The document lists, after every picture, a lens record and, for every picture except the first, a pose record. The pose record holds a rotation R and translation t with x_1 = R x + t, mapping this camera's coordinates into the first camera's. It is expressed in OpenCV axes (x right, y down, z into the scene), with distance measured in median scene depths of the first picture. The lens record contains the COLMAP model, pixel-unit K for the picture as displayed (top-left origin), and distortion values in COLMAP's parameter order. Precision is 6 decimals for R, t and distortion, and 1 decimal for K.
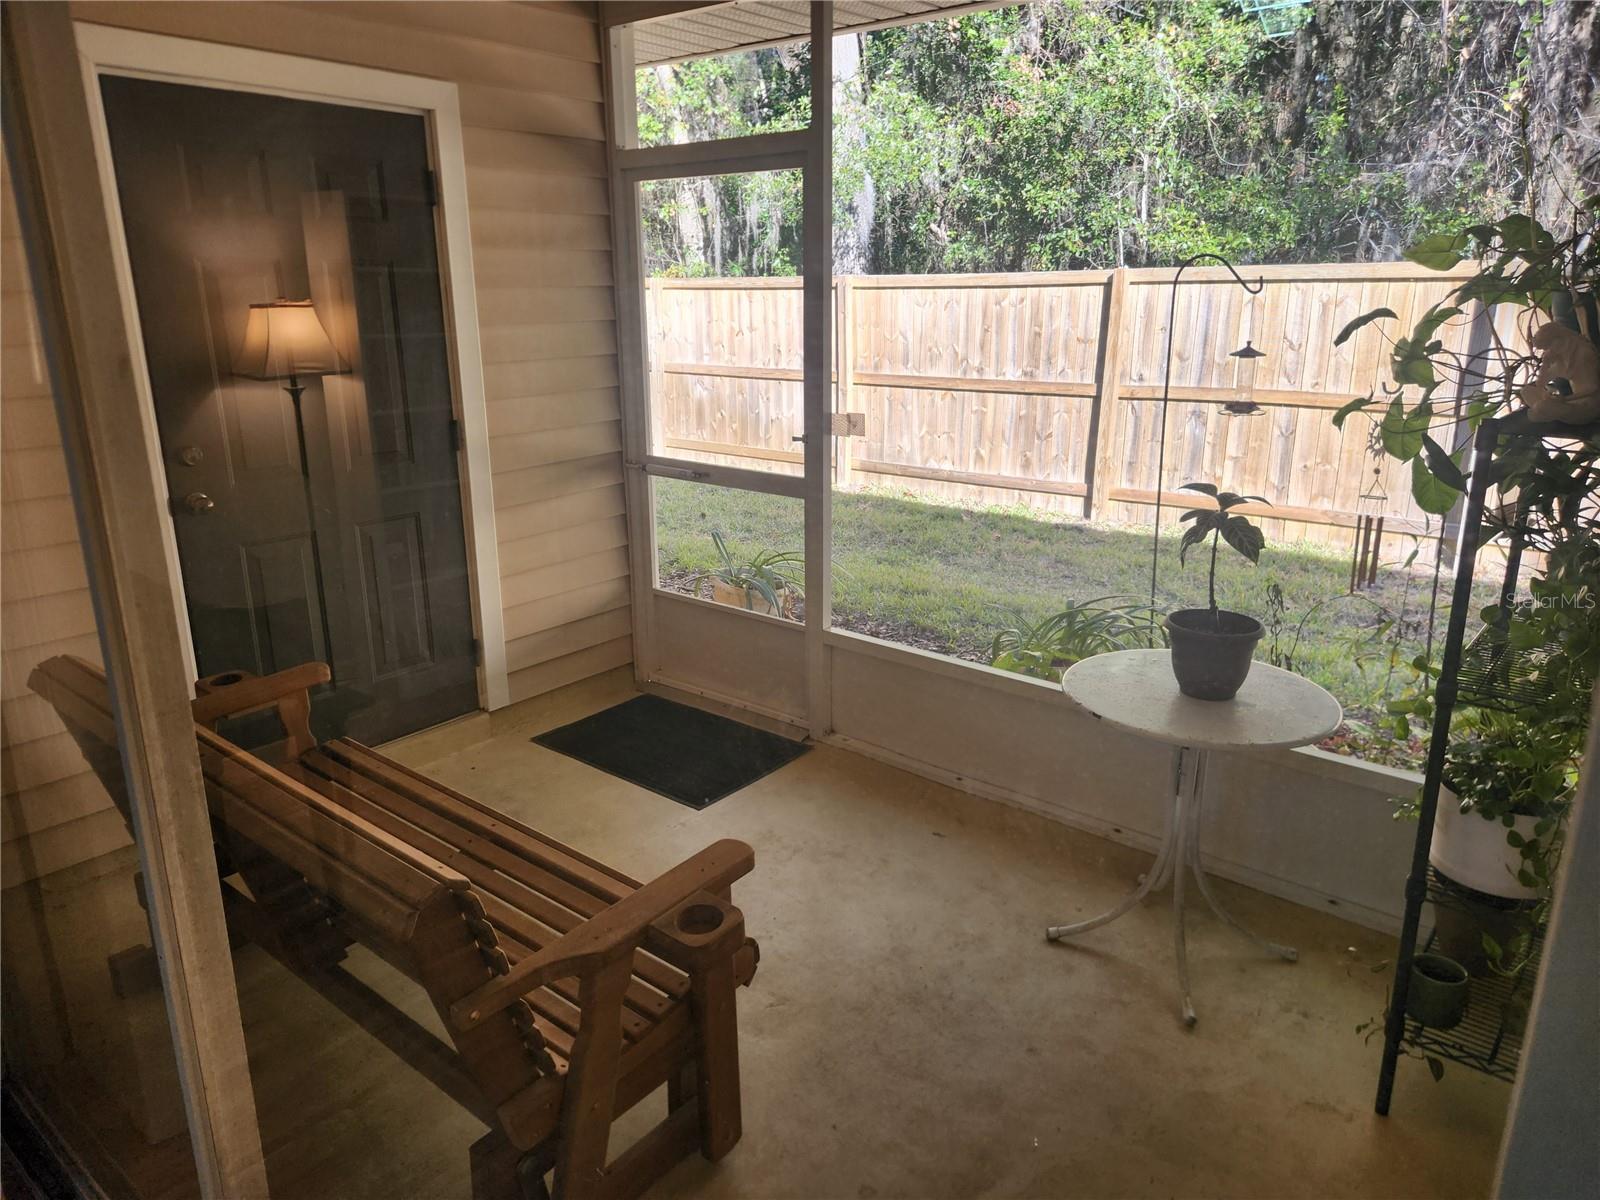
lens RADIAL K [[1048.7, 0, 800.0], [0, 1048.7, 600.0], [0, 0, 1]] dist [0.063621, -0.064277]
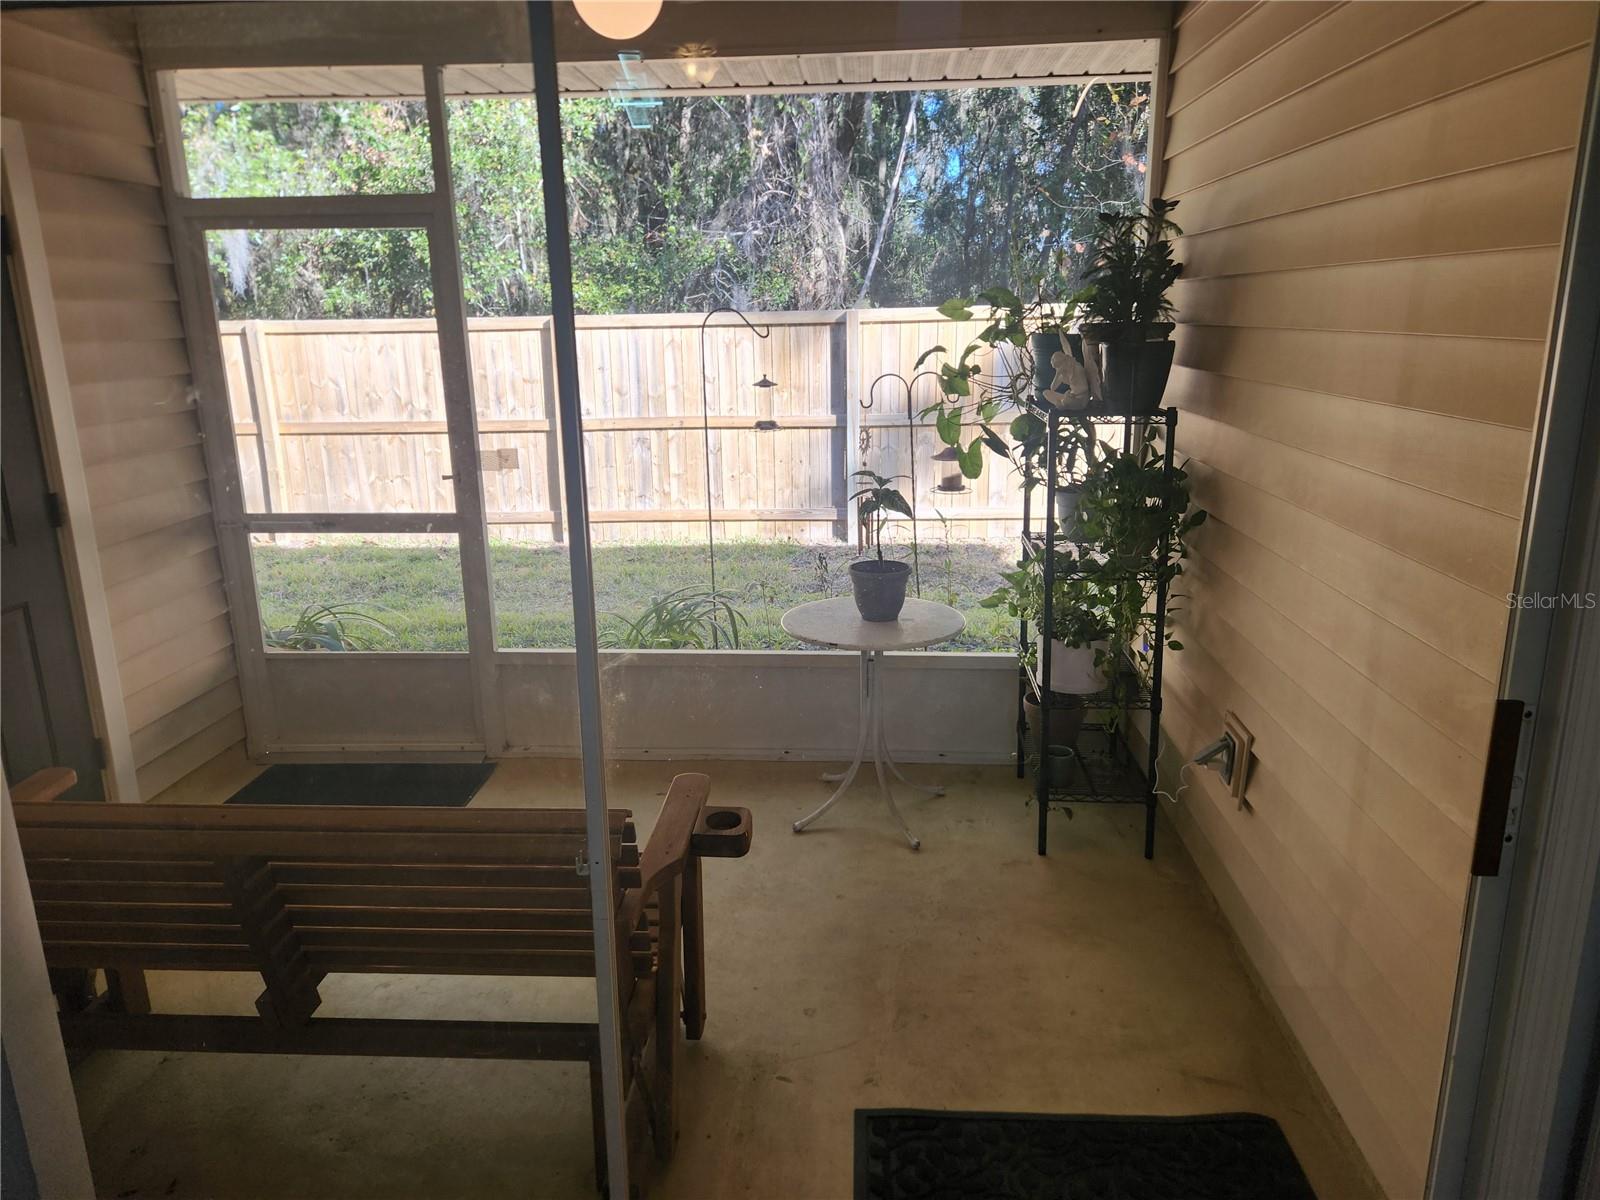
lens RADIAL K [[1048.7, 0, 800.0], [0, 1048.7, 600.0], [0, 0, 1]] dist [0.063621, -0.064277]
pose [[0.811429, -0.157967, 0.562698, -0.169896], [0.178636, 0.983740, 0.018569, 0.006388], [-0.556482, 0.085451, 0.826454, -0.036090]]
